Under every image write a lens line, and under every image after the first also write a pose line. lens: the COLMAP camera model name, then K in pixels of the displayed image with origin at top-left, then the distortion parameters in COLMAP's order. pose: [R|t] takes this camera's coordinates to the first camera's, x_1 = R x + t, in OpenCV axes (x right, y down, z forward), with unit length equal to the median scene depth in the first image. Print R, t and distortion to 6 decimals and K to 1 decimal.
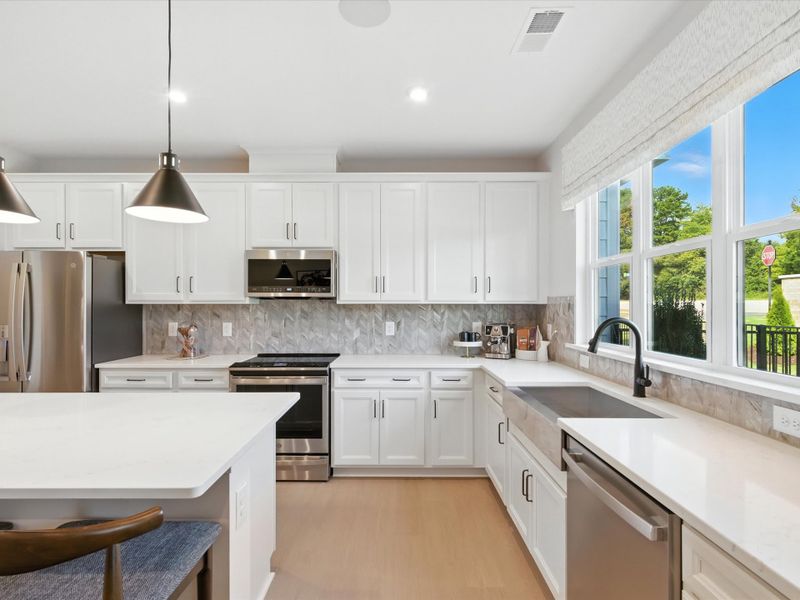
lens RADIAL K [[405.1, 0, 393.5], [0, 405.1, 305.3], [0, 0, 1]] dist [0.006100, -0.005294]
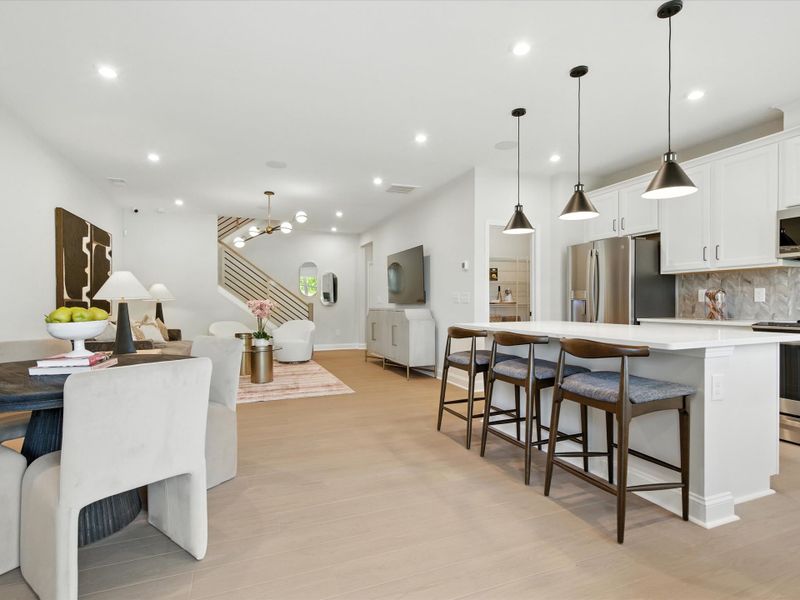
lens RADIAL K [[405.1, 0, 398.9], [0, 405.1, 307.5], [0, 0, 1]] dist [0.006100, -0.005294]
pose [[0.369109, 0.010143, -0.929331, 0.212263], [0.005647, 0.999898, 0.013156, 0.078944], [0.929369, -0.010104, 0.369014, -0.220697]]
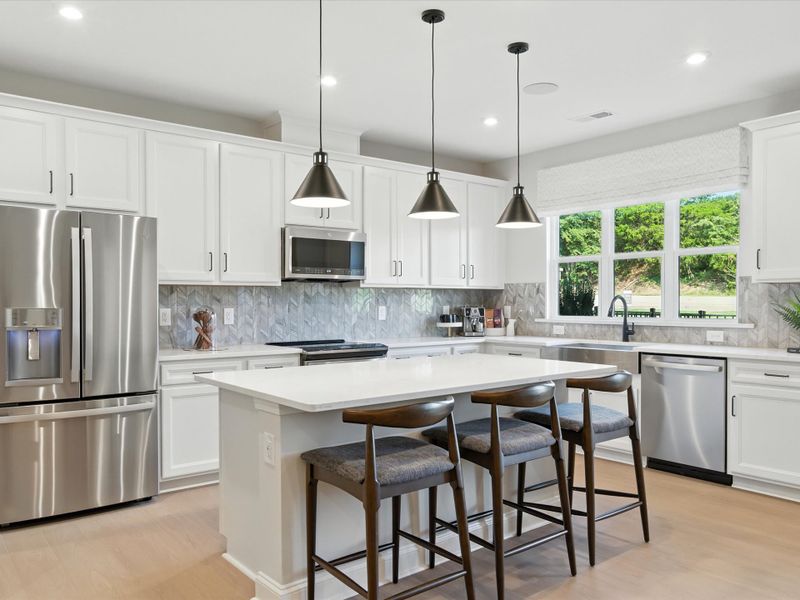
lens RADIAL K [[623.9, 0, 394.5], [0, 623.9, 301.2], [0, 0, 1]] dist [-0.031261, 0.013446]
pose [[0.781770, -0.000753, 0.623566, -1.035052], [0.001611, 0.999998, -0.000811, 0.032594], [-0.623565, 0.001639, 0.781770, -0.249326]]
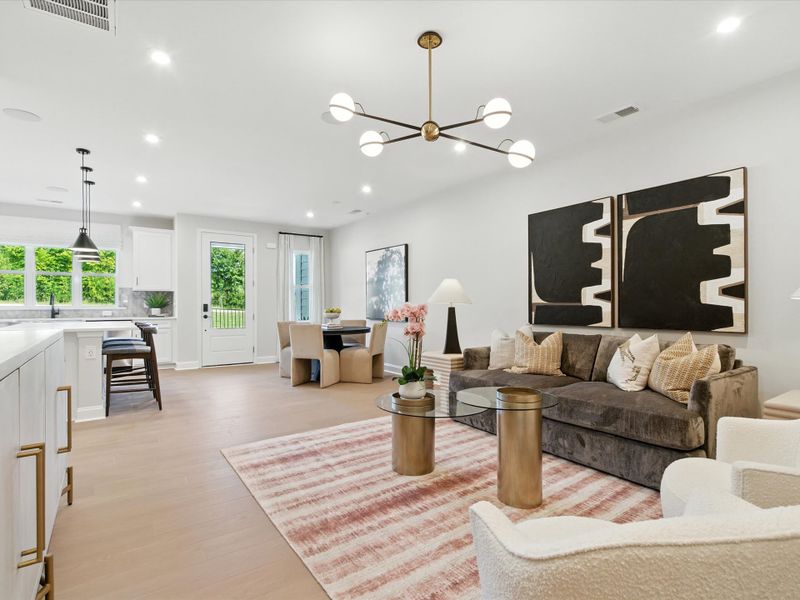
lens RADIAL K [[405.1, 0, 395.6], [0, 405.1, 307.1], [0, 0, 1]] dist [0.006100, -0.005294]
pose [[-0.574132, -0.003902, 0.818753, -2.155609], [-0.000284, 0.999990, 0.004567, 0.069666], [-0.818762, 0.002389, -0.574127, 0.361573]]
